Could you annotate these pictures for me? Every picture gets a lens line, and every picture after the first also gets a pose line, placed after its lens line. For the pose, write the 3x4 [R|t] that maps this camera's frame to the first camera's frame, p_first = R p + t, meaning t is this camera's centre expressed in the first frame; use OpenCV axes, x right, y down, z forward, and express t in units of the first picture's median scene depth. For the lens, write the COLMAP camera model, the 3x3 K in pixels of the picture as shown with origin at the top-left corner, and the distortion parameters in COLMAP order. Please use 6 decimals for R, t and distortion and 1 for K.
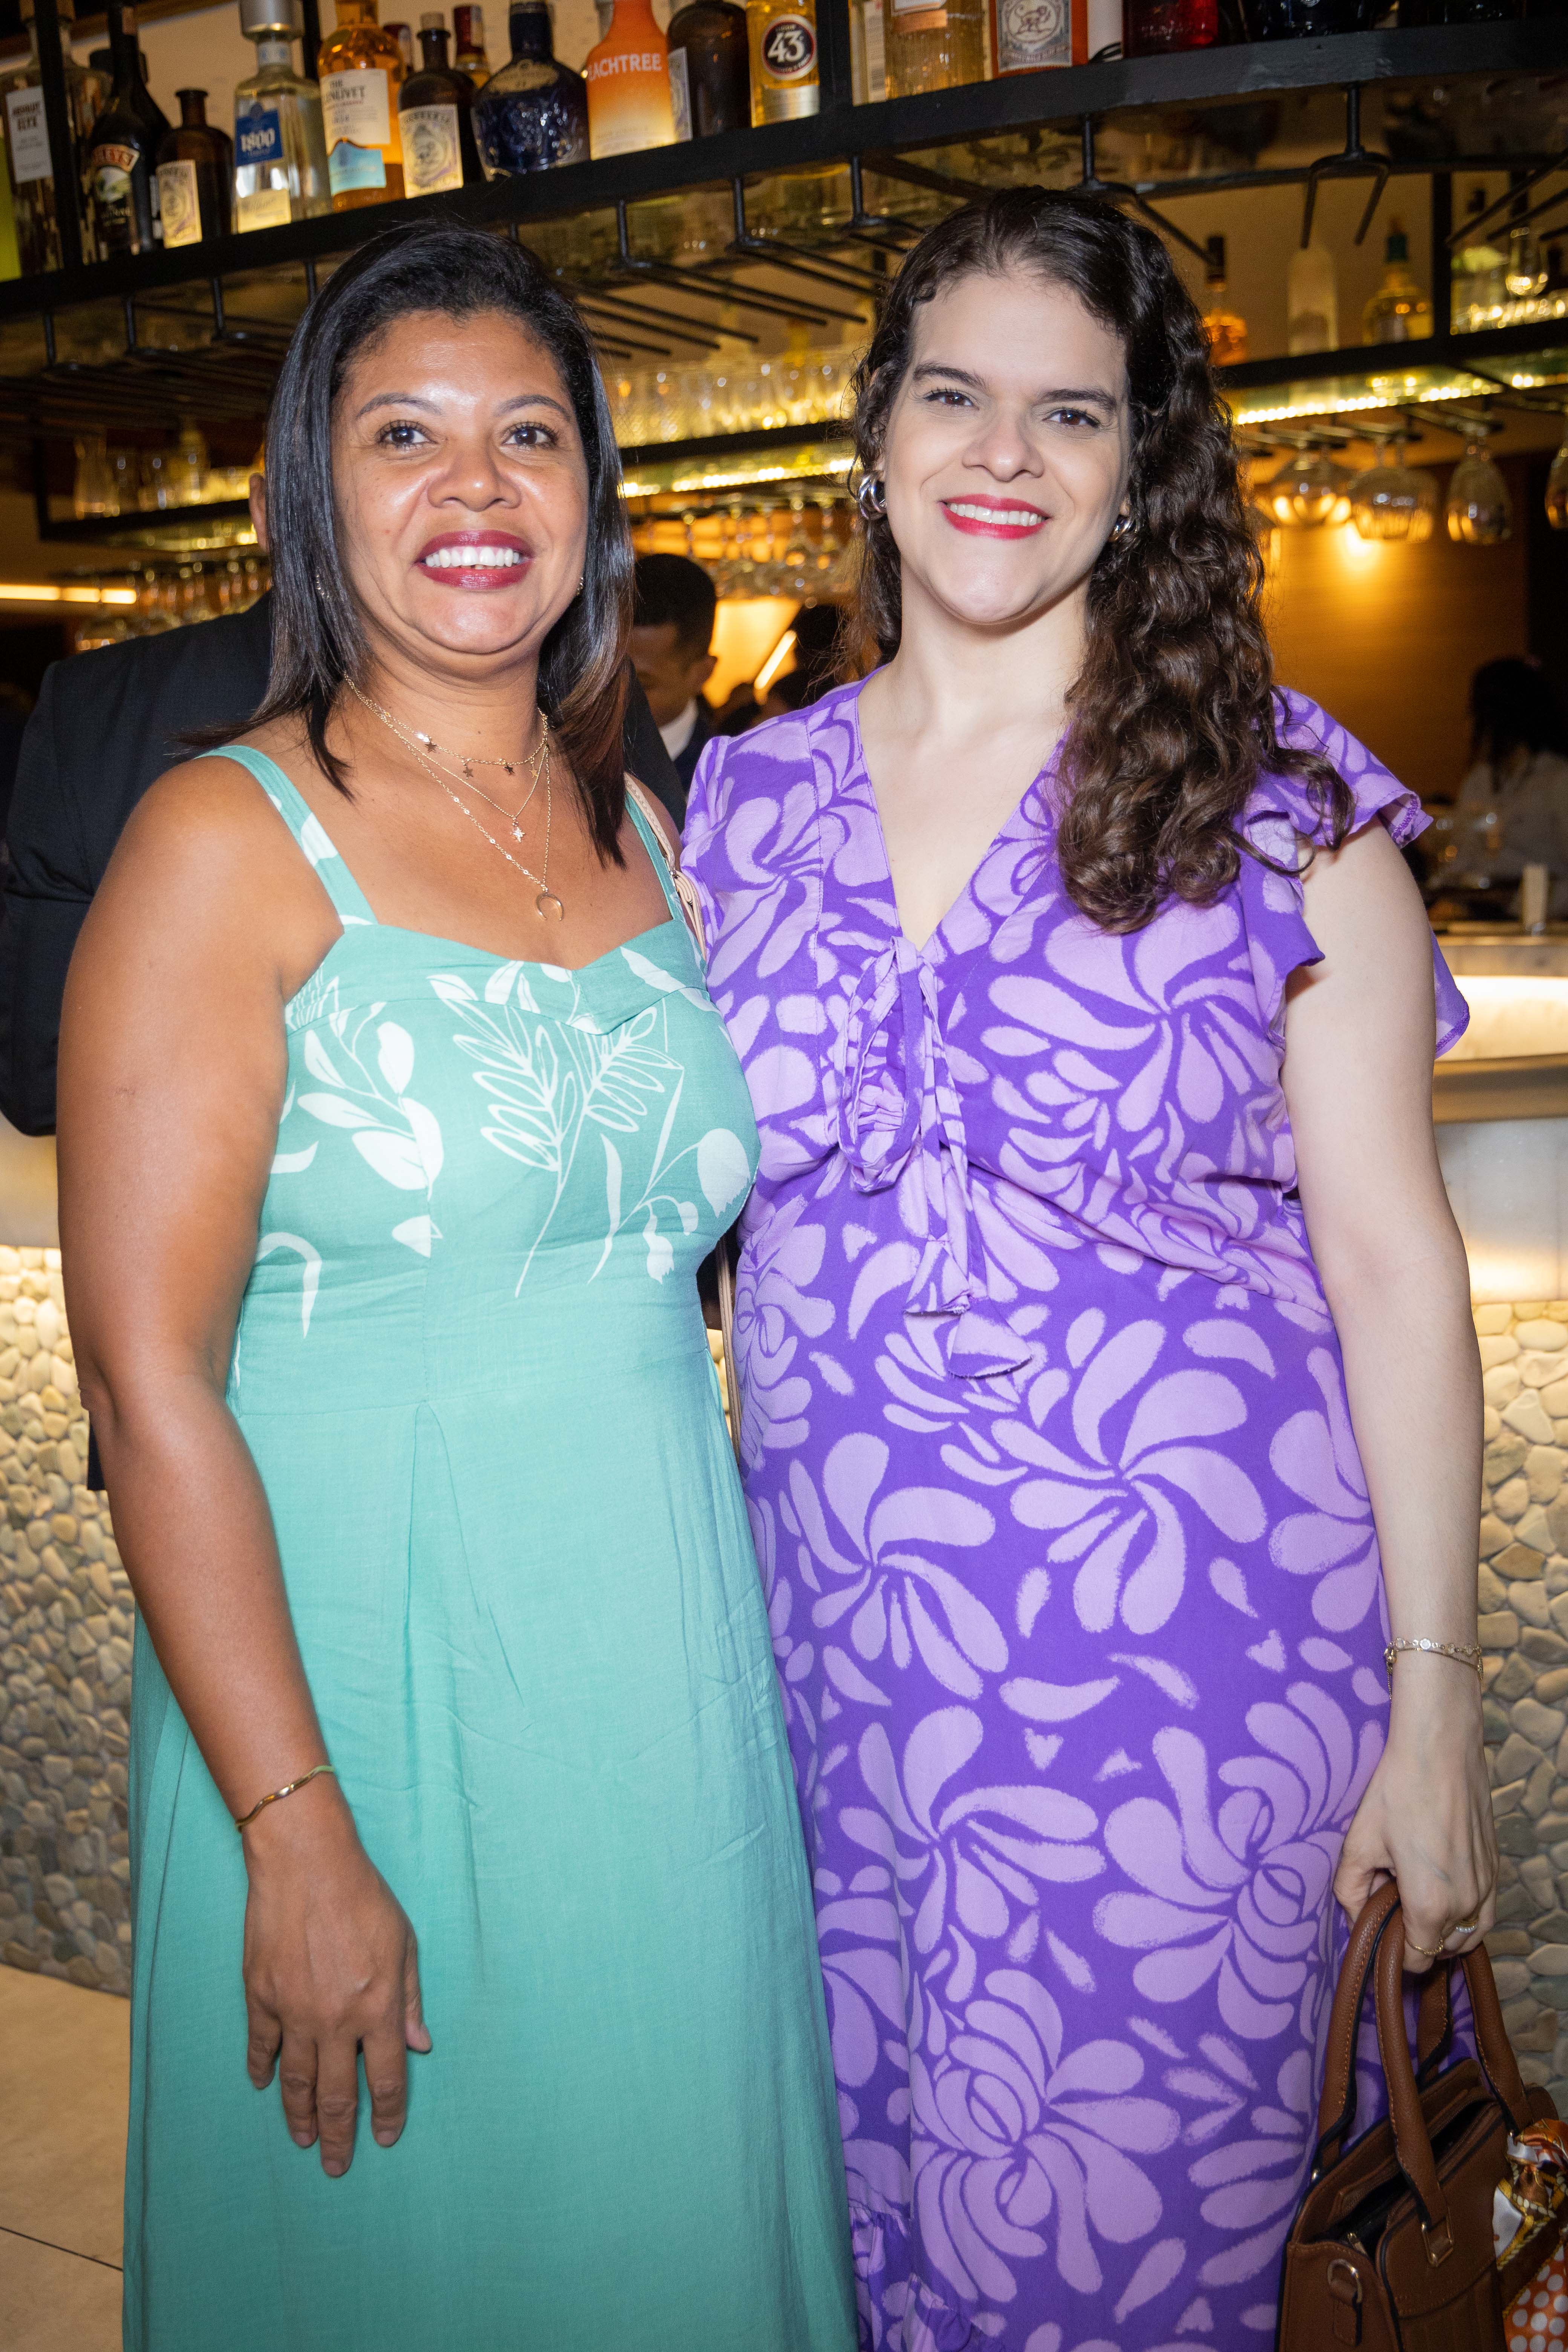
lens RADIAL K [[2592.2, 0, 785.3], [0, 2592.2, 1190.2], [0, 0, 1]] dist [-0.012409, 0.000000]
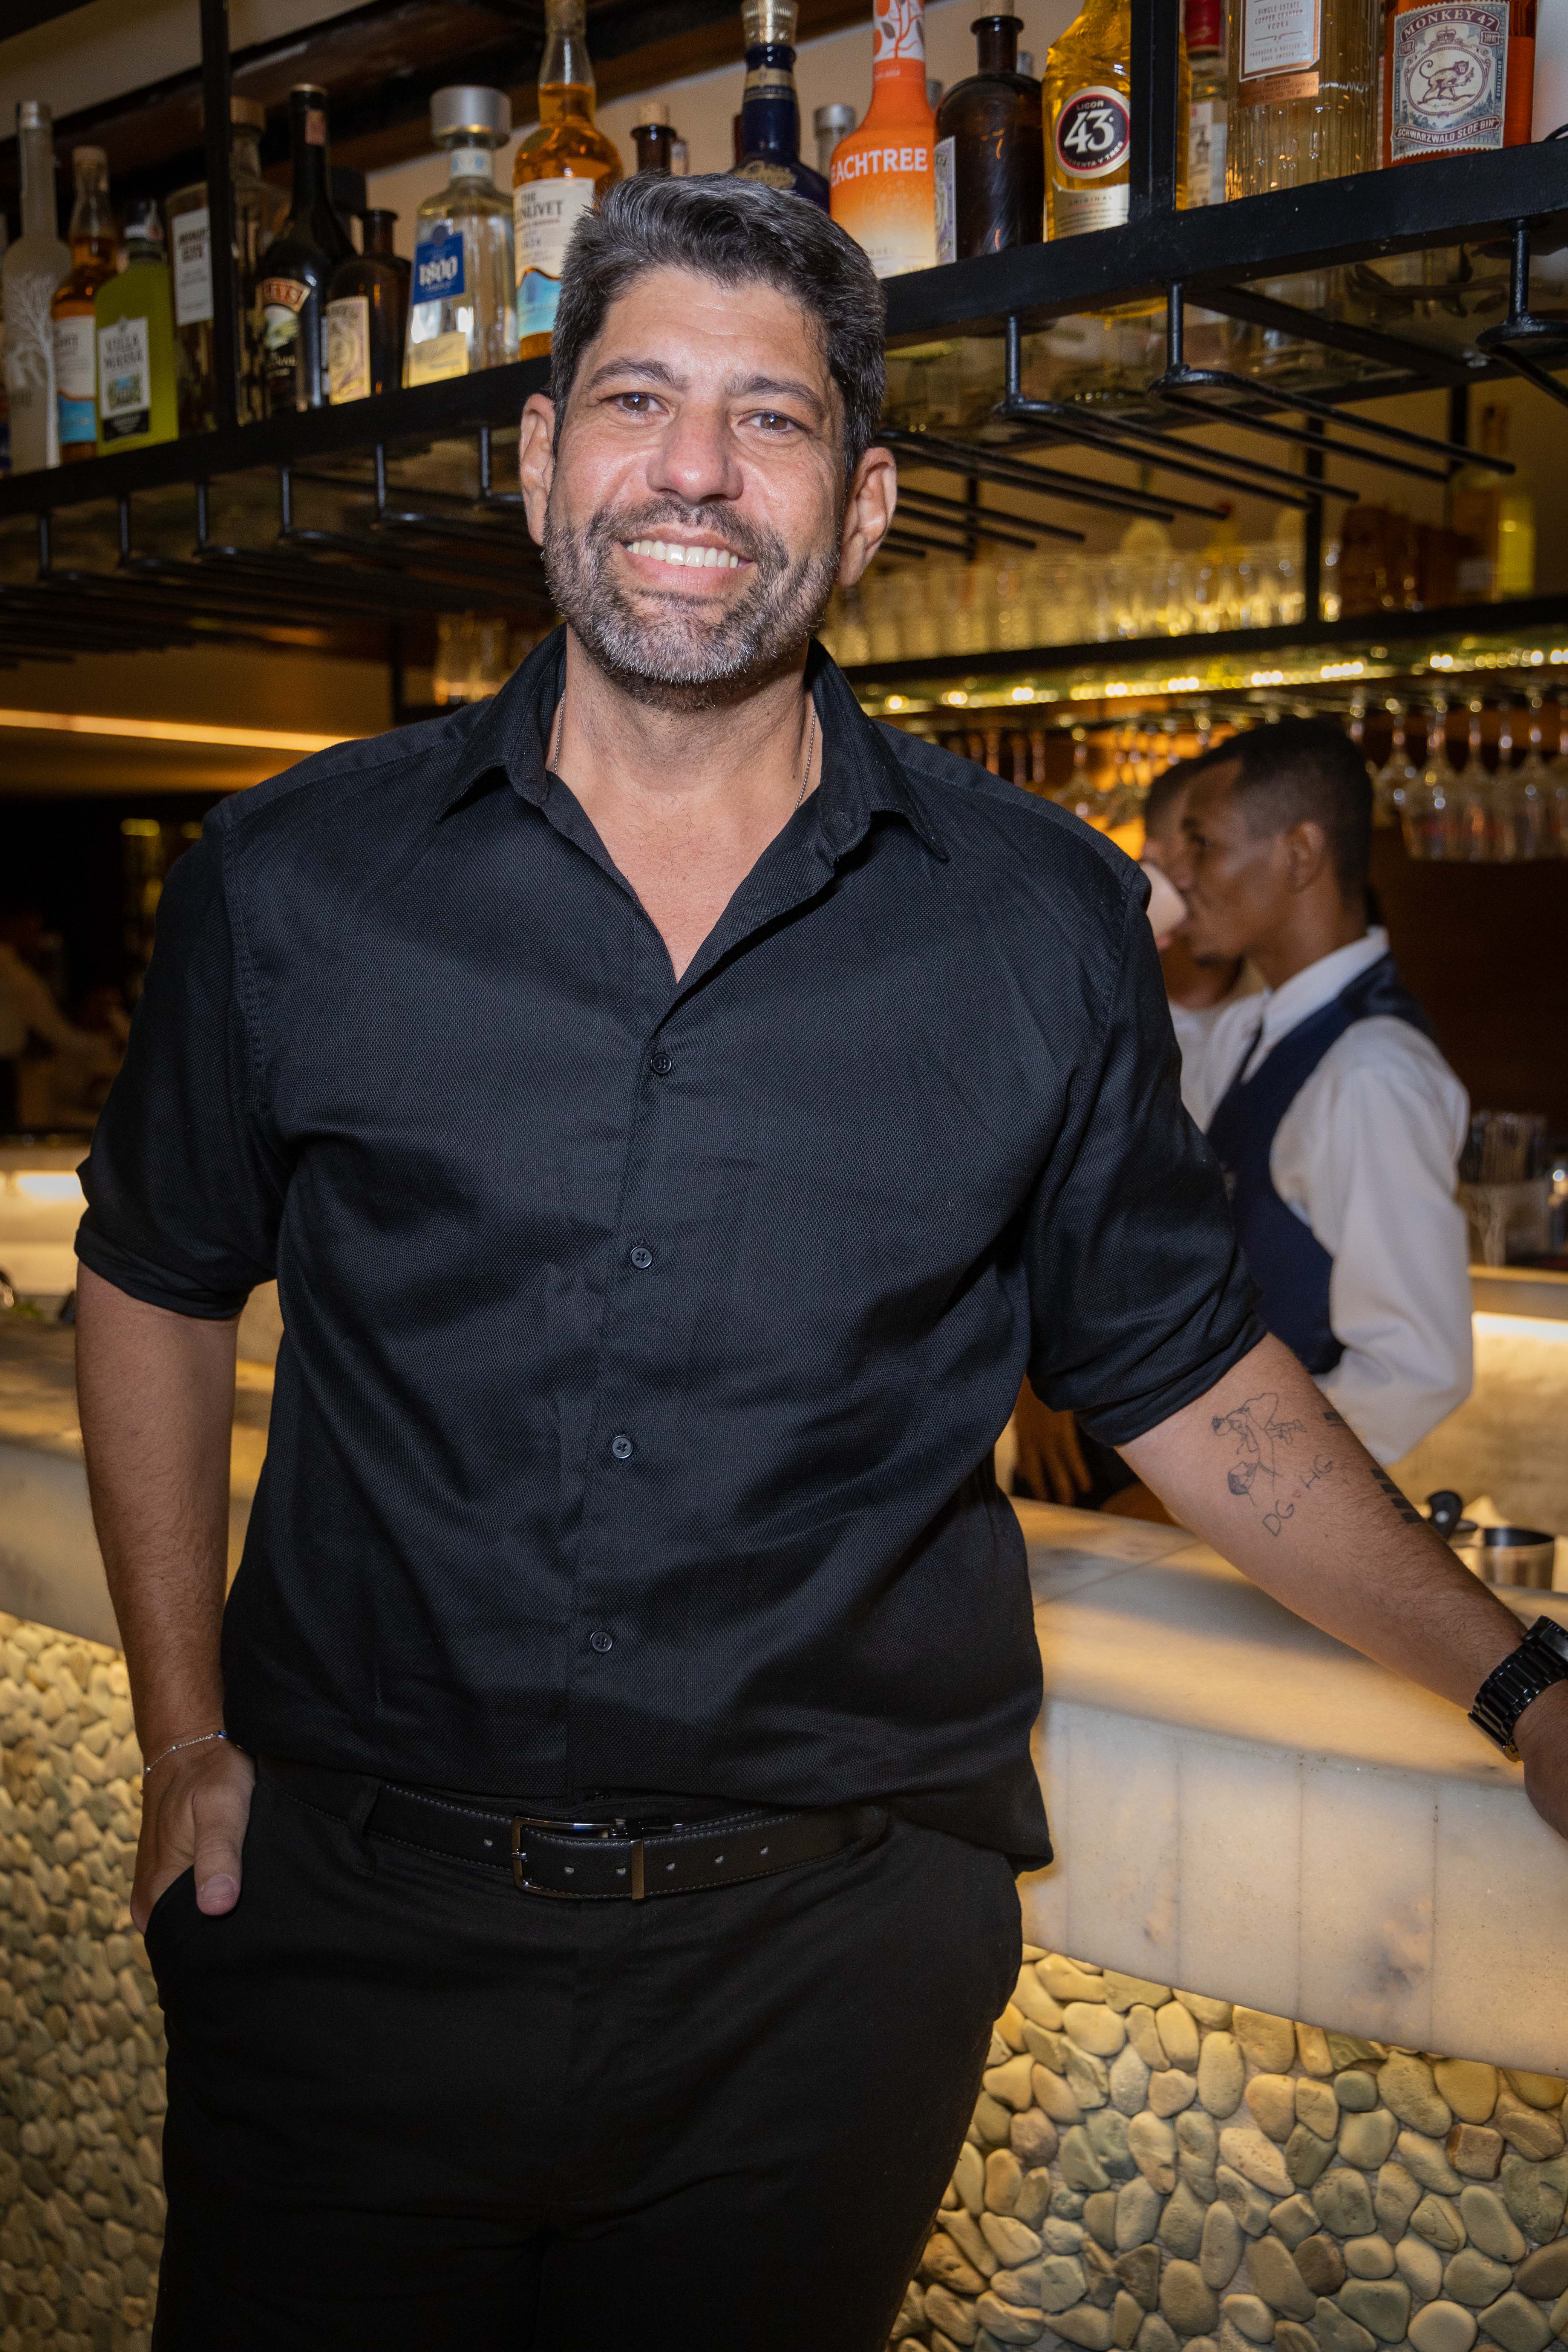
lens RADIAL K [[2476.4, 0, 794.7], [0, 2476.4, 1152.1], [0, 0, 1]] dist [-0.004762, 0.000000]
pose [[0.979213, 0.069785, -0.190452, 0.051567], [-0.082460, 0.994820, -0.059449, -0.089300], [0.185317, 0.073918, 0.979895, 0.258945]]
